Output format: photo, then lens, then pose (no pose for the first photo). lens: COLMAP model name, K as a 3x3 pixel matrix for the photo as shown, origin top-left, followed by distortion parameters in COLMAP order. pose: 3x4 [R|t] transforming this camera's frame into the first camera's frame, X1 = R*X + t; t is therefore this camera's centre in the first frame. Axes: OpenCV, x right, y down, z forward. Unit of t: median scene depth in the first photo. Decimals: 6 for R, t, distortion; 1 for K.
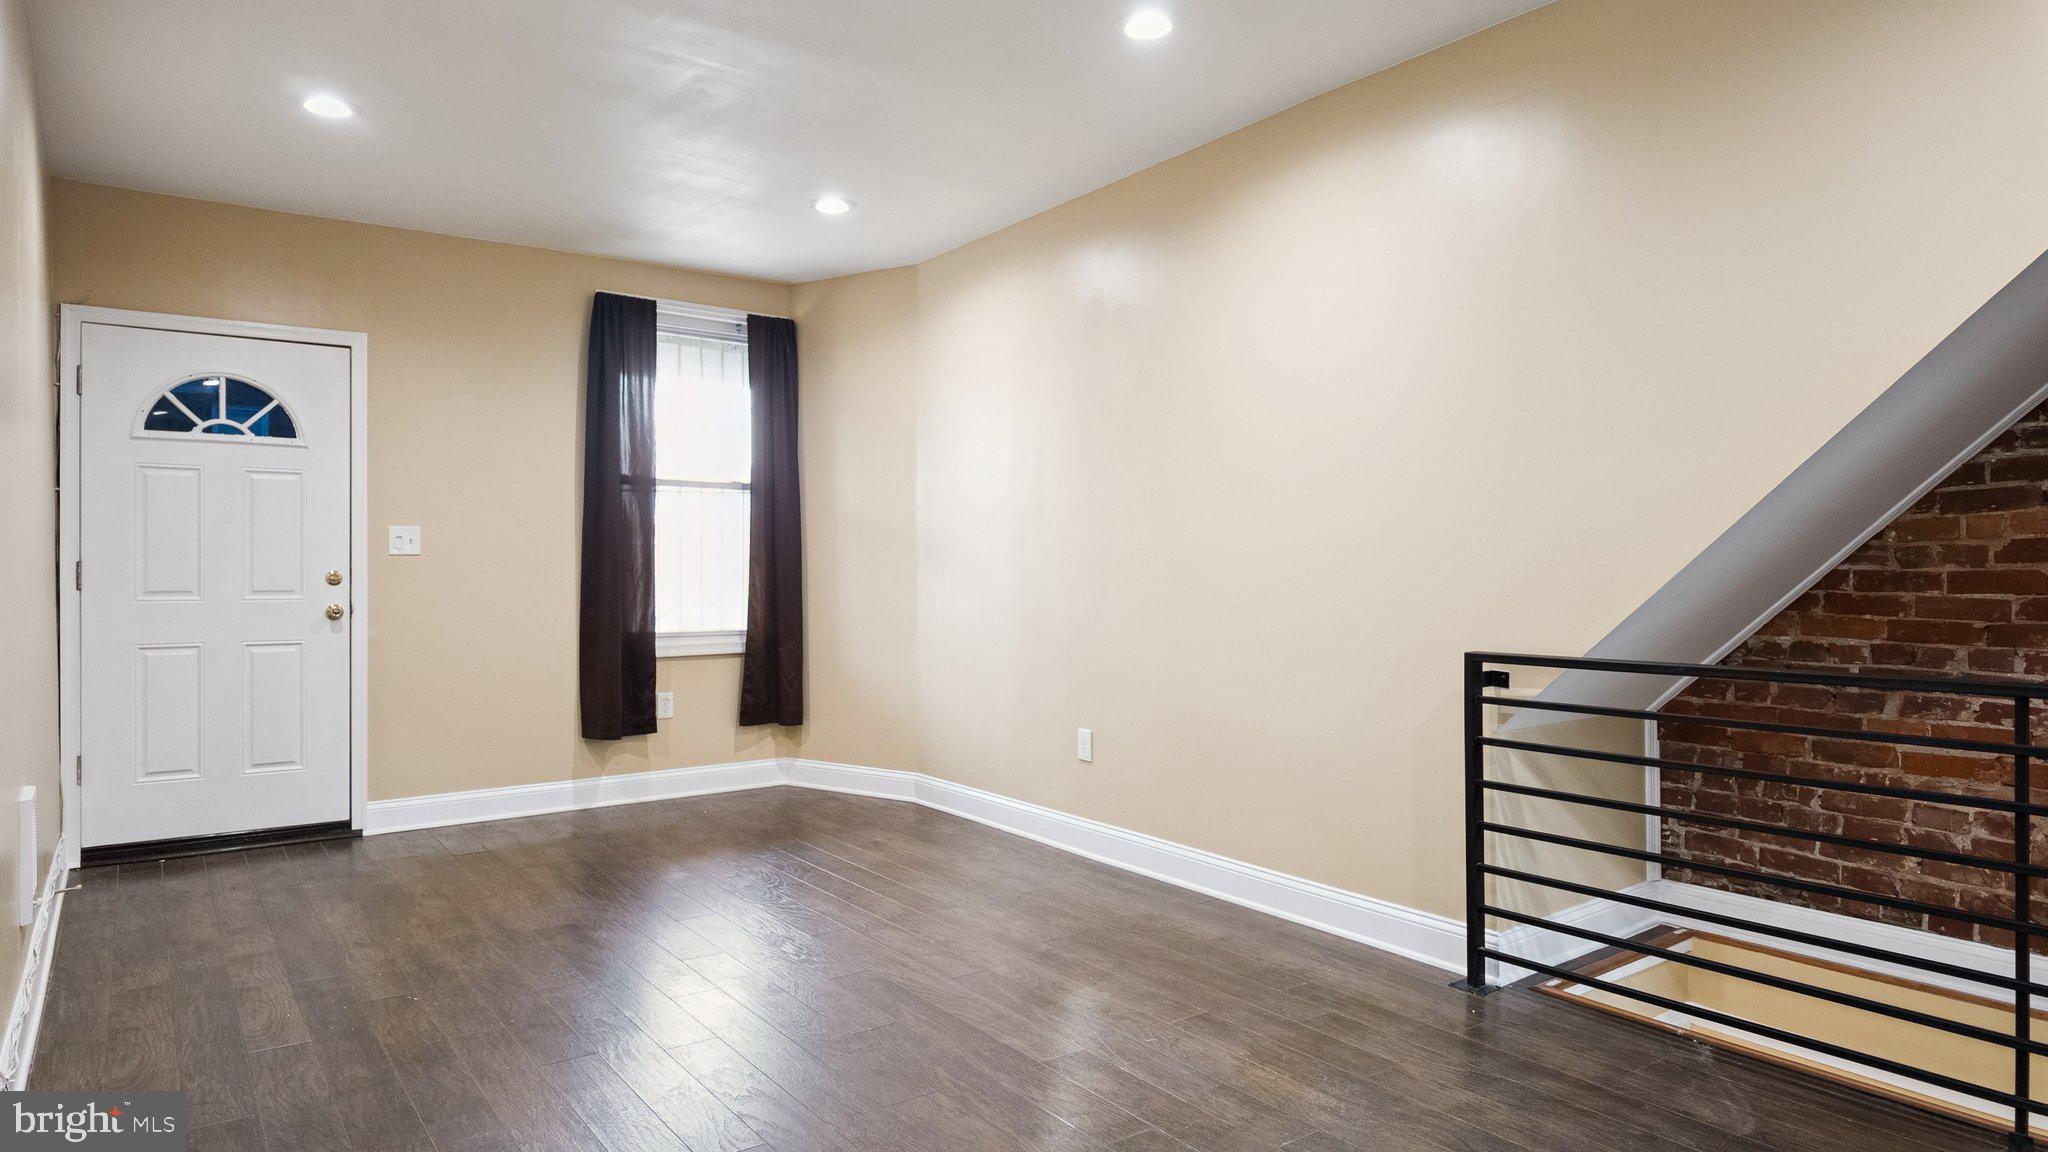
lens RADIAL K [[1207.9, 0, 1013.3], [0, 1207.9, 575.8], [0, 0, 1]] dist [0.034908, -0.026476]
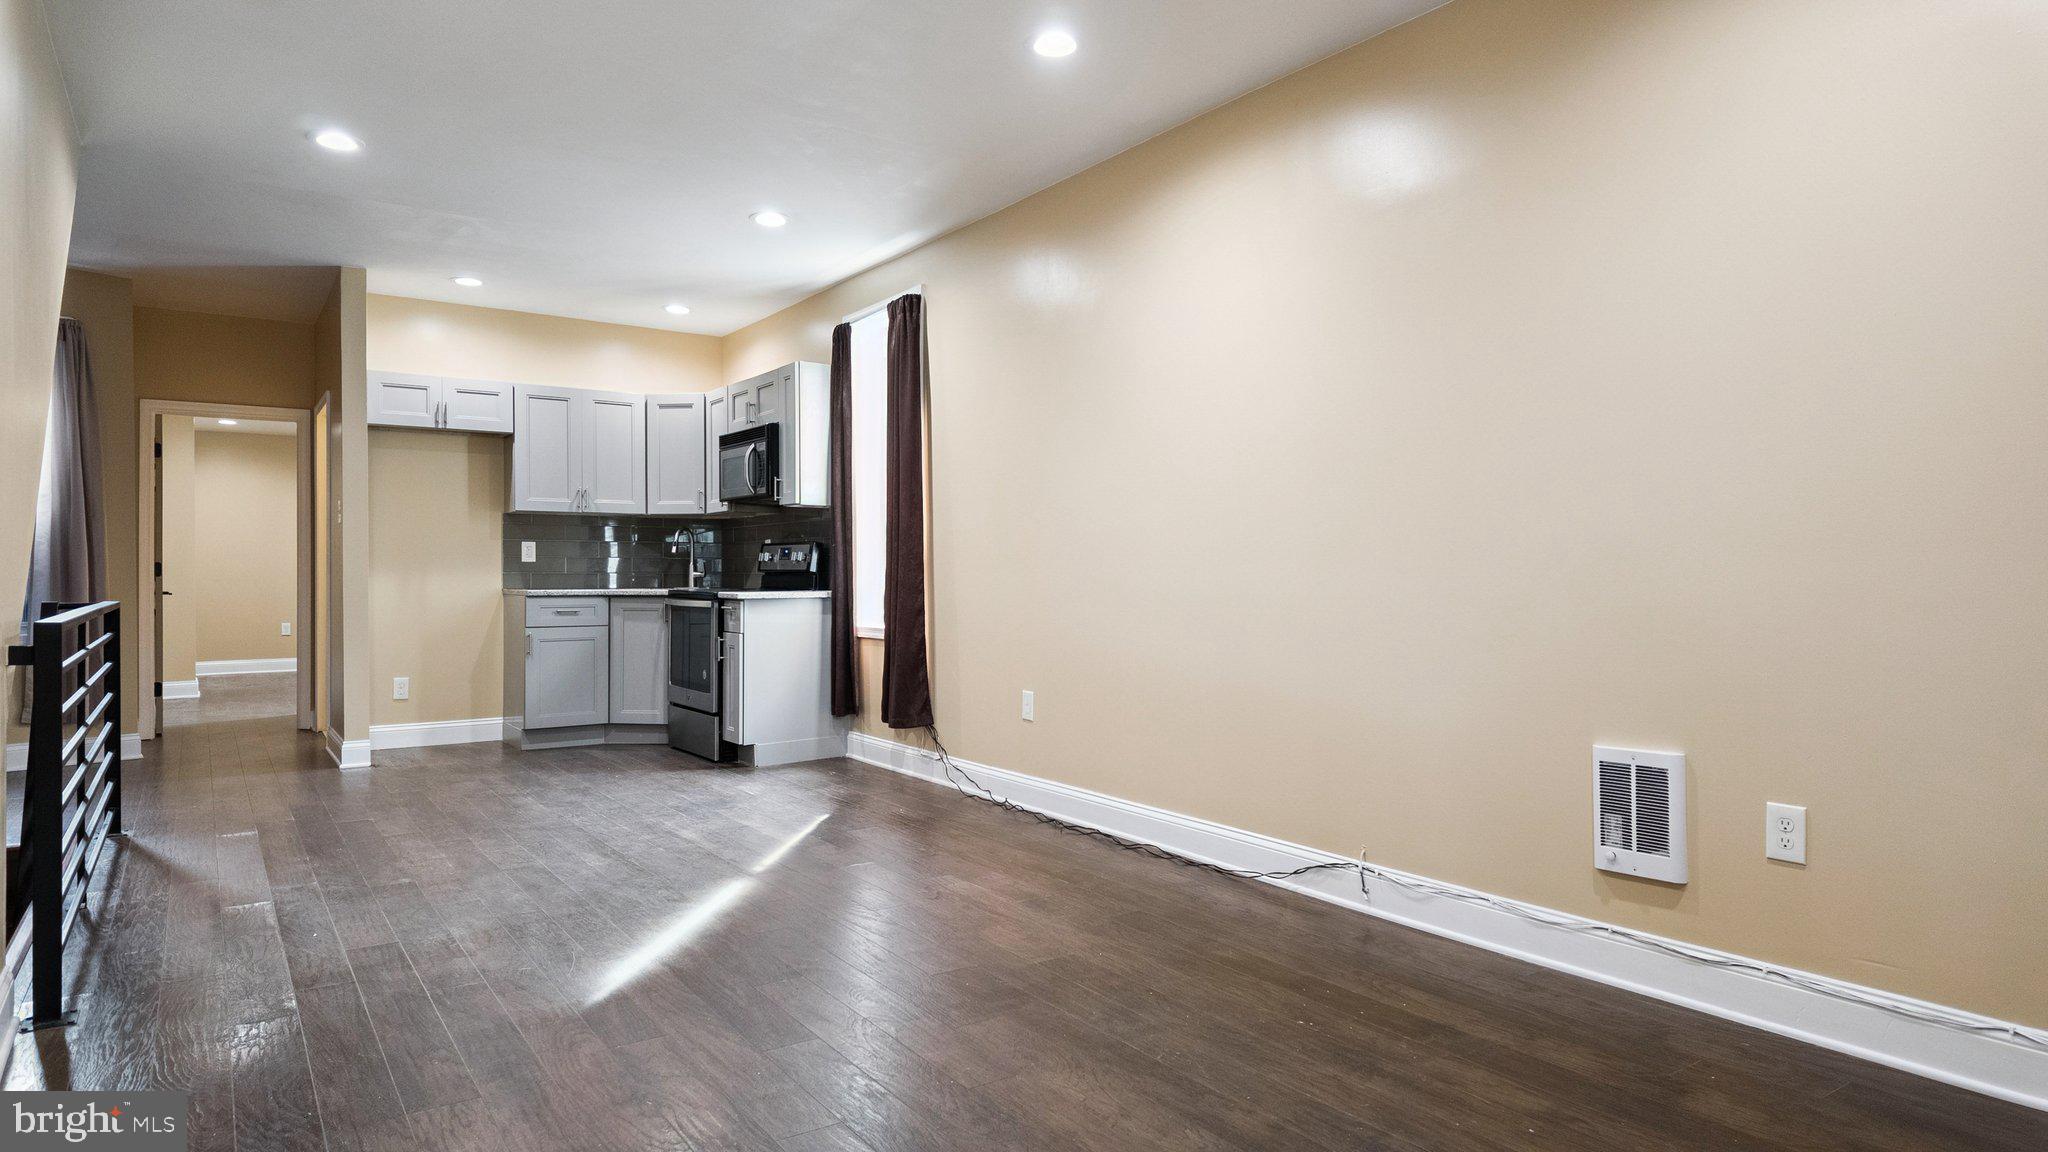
lens RADIAL K [[1197.6, 0, 1057.1], [0, 1197.6, 569.8], [0, 0, 1]] dist [0.050309, -0.076820]
pose [[-0.999976, 0.002817, -0.006279, -0.199601], [0.002798, 0.999992, 0.002925, 0.015765], [0.006287, 0.002907, -0.999976, 1.176735]]
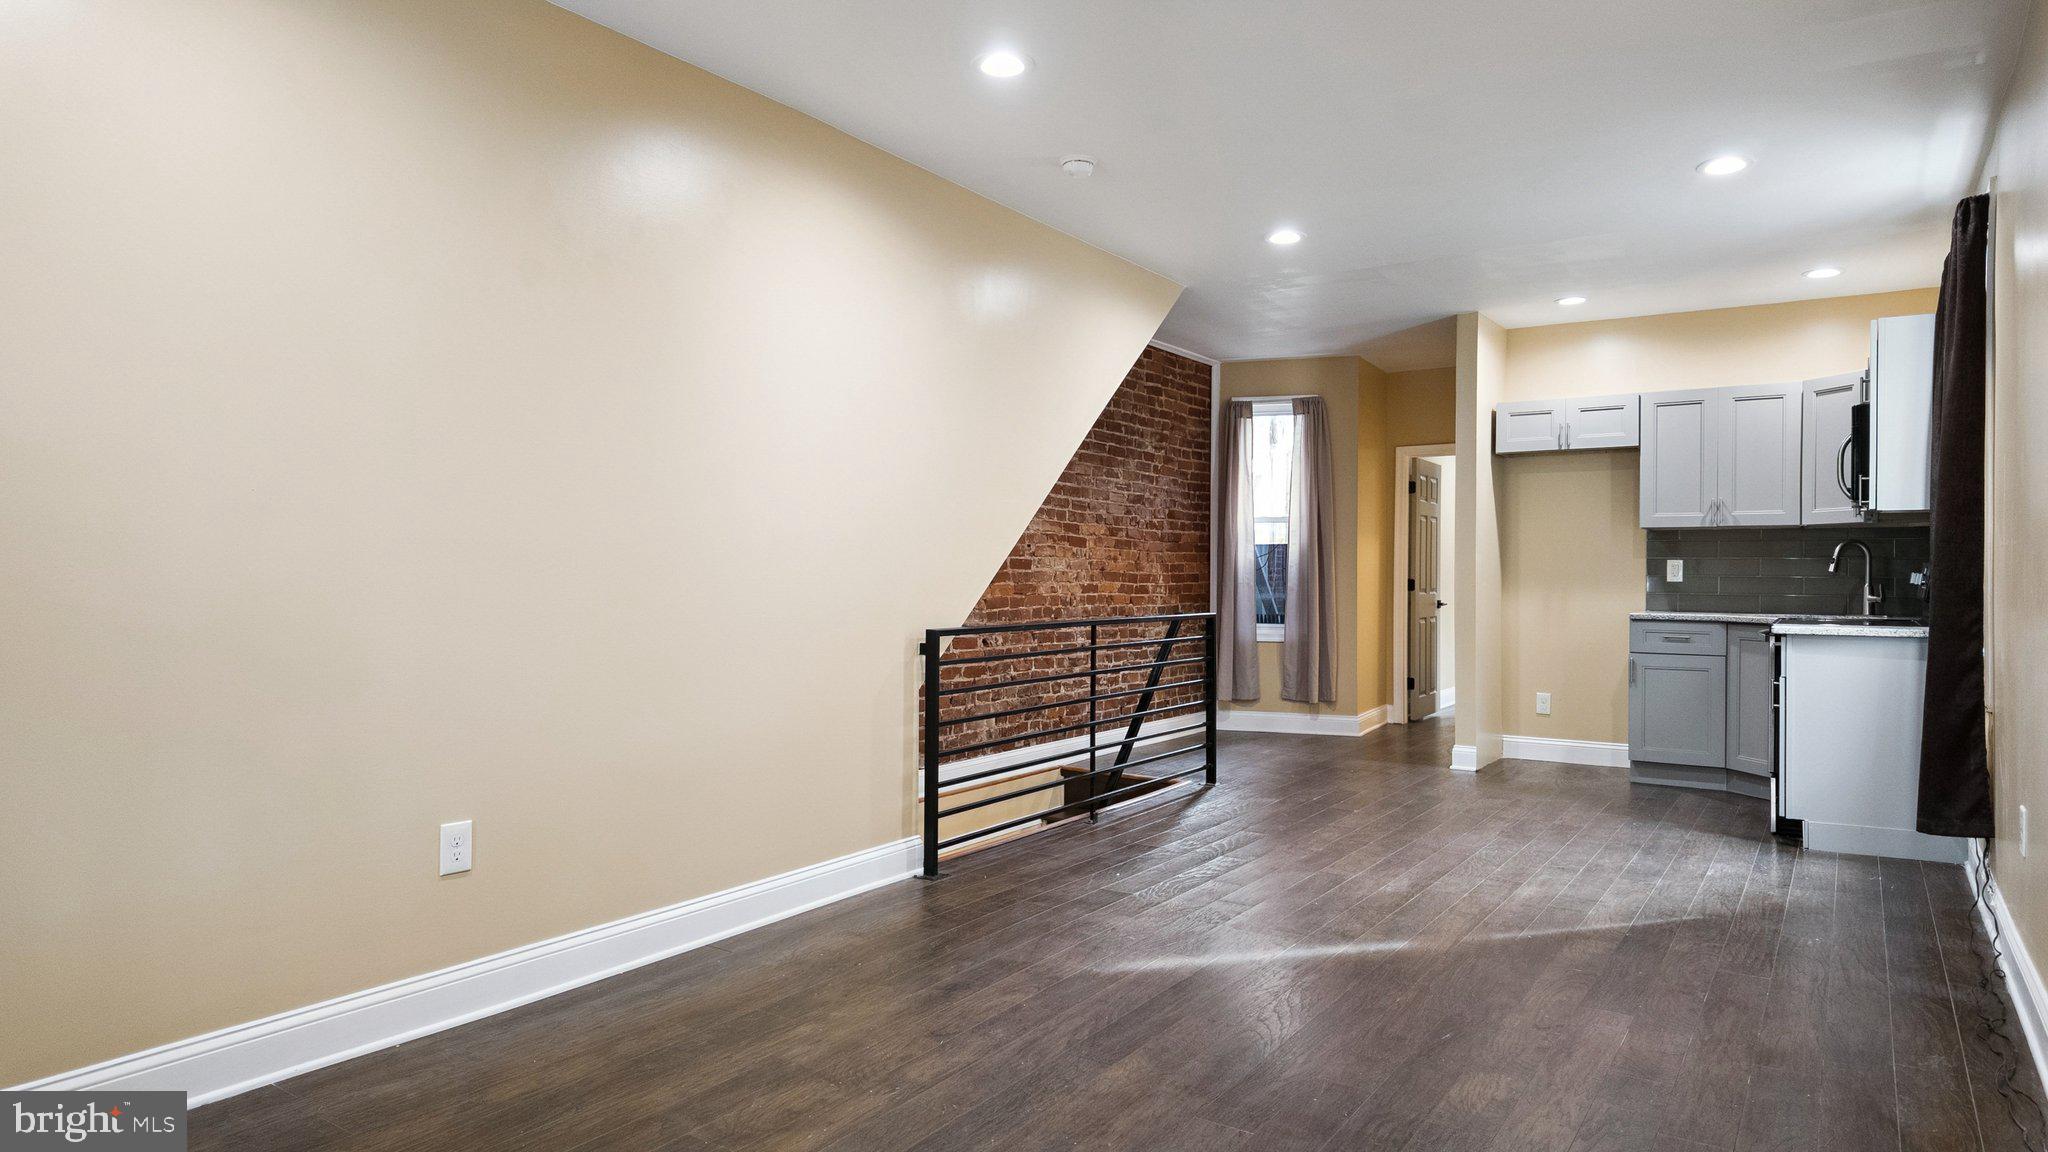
lens RADIAL K [[1211.4, 0, 1024.0], [0, 1211.4, 576.0], [0, 0, 1]] dist [0.109043, -0.149389]
pose [[-0.353290, -0.001776, 0.935512, -0.597829], [0.001071, 0.999997, 0.002302, -0.001350], [-0.935513, 0.001815, -0.353287, 0.887078]]
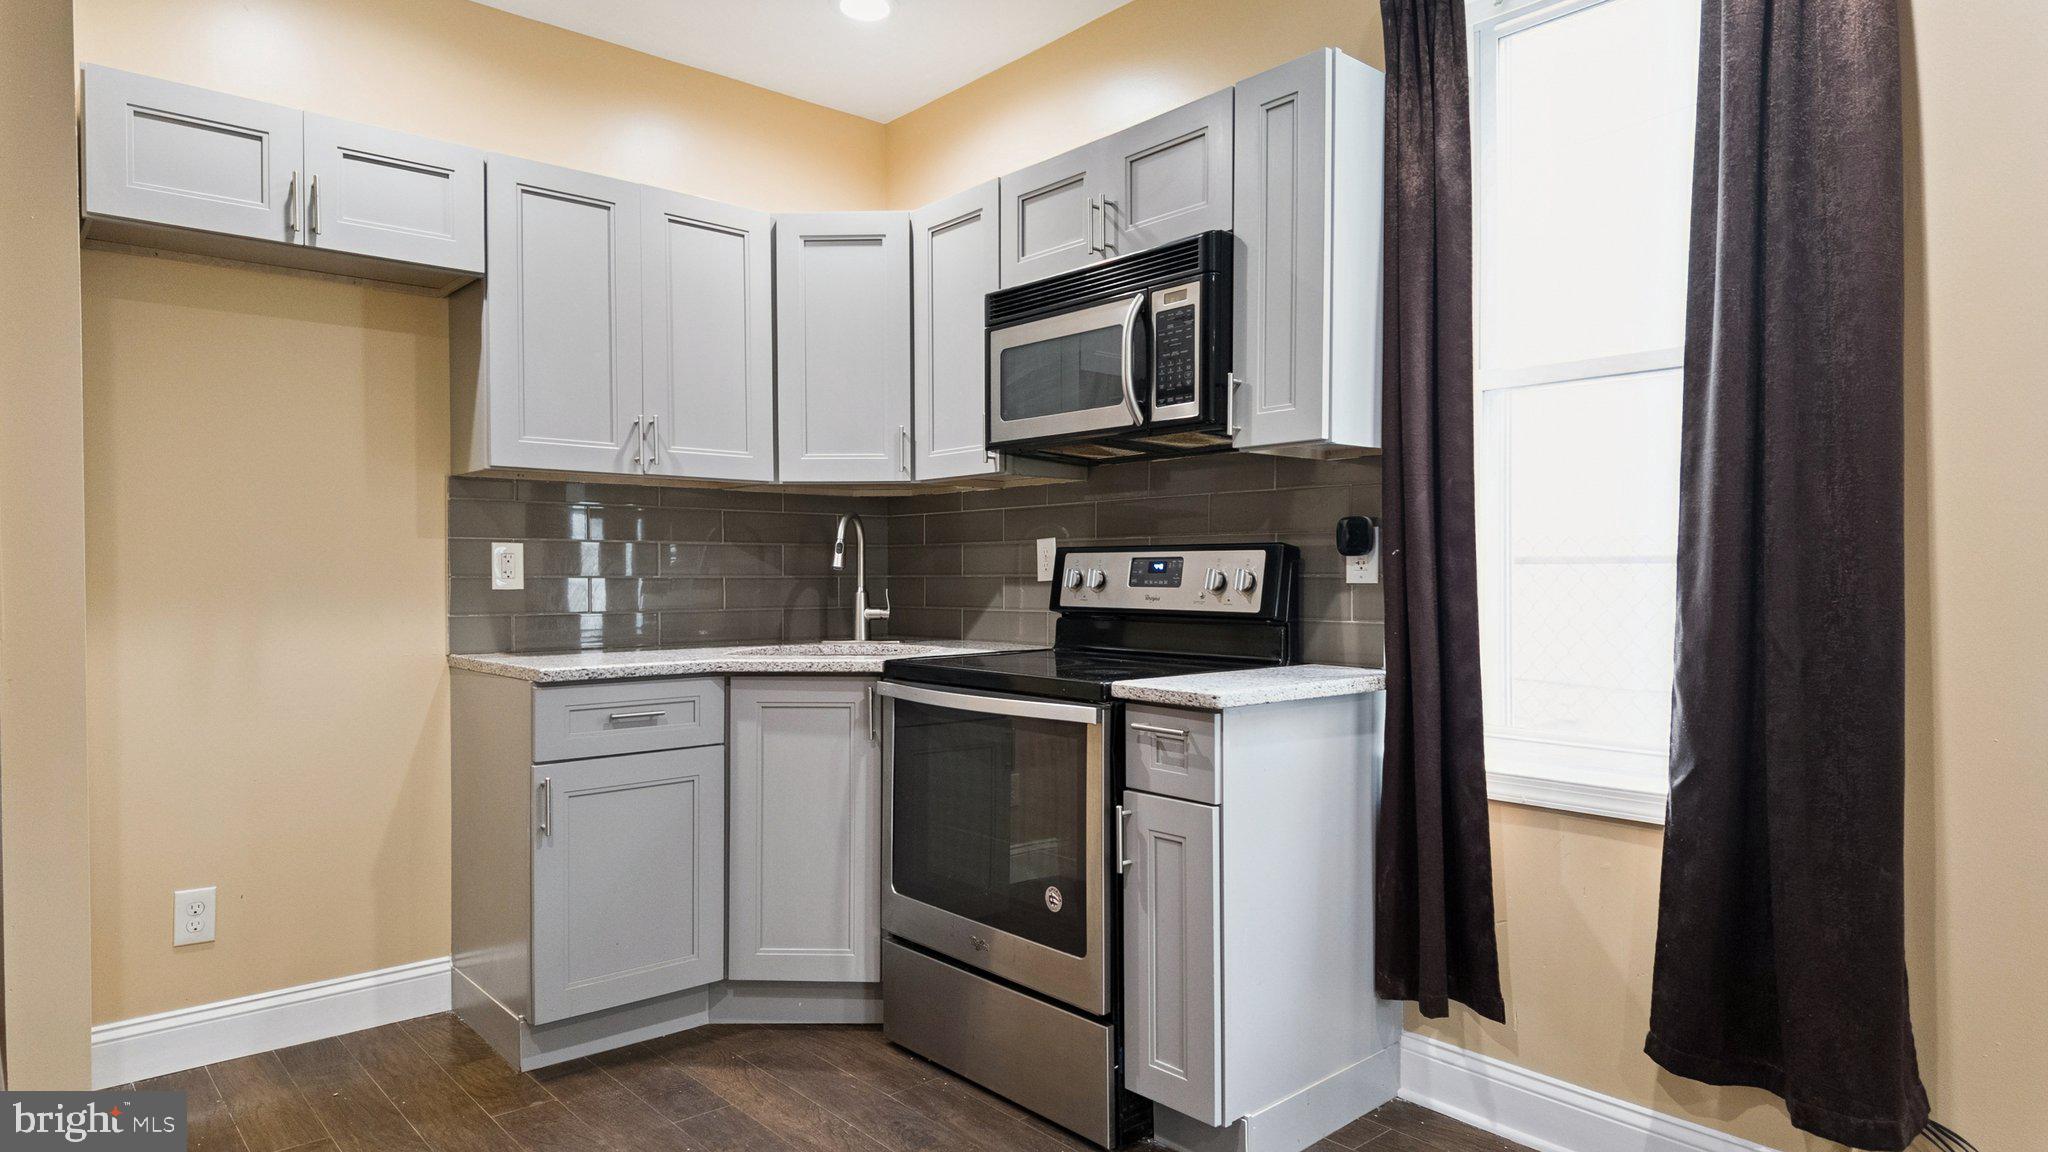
lens RADIAL K [[1211.4, 0, 1024.0], [0, 1211.4, 576.0], [0, 0, 1]] dist [0.109043, -0.149389]
pose [[-0.995404, 0.005640, -0.095595, 0.217053], [0.004735, 0.999942, 0.009692, -0.003028], [0.095644, 0.009194, -0.995373, 0.391363]]
